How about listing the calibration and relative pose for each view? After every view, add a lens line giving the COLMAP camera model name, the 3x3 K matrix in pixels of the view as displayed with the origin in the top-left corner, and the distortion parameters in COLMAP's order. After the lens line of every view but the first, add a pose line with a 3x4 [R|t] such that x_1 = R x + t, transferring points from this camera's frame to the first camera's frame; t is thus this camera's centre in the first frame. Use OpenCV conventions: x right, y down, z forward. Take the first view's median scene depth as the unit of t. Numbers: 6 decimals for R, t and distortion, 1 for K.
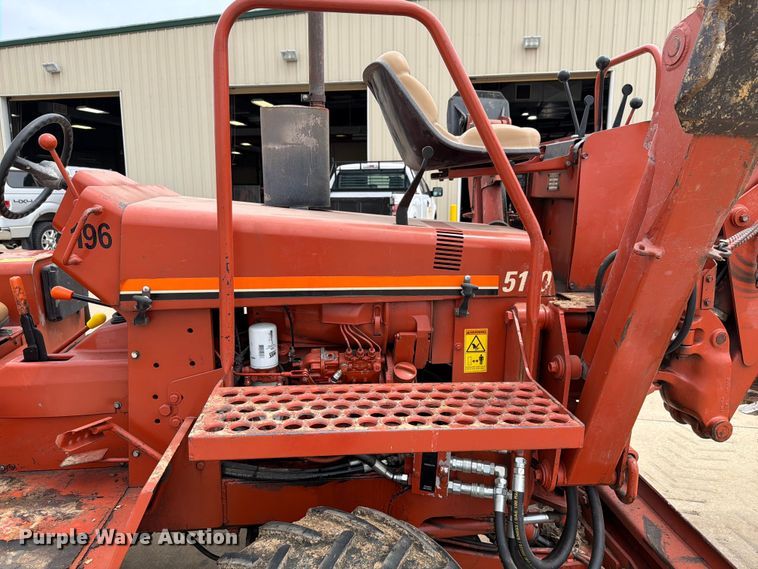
lens RADIAL K [[538.2, 0, 379.0], [0, 538.2, 284.5], [0, 0, 1]] dist [0.020801, -0.006273]
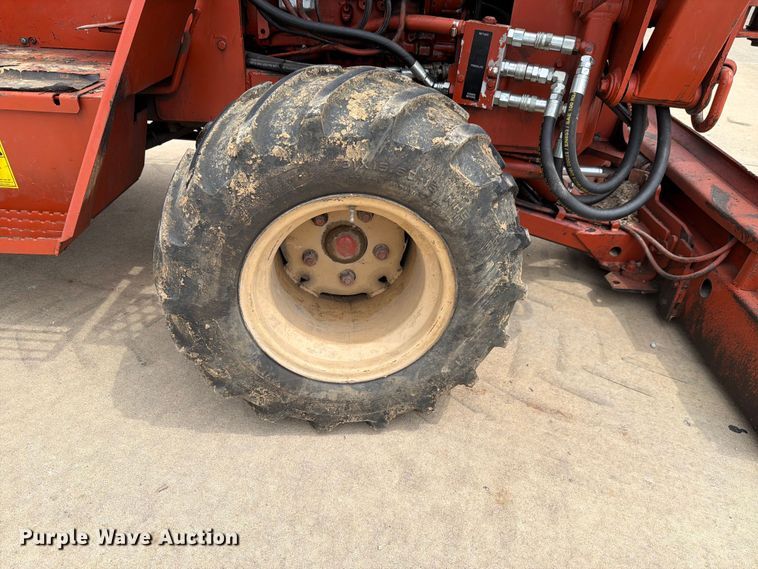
lens RADIAL K [[538.2, 0, 379.0], [0, 538.2, 284.5], [0, 0, 1]] dist [0.020801, -0.006273]
pose [[0.988327, 0.117399, -0.097097, 0.063765], [-0.076623, 0.933898, 0.349232, 0.370901], [0.131678, -0.337715, 0.931992, 0.056653]]
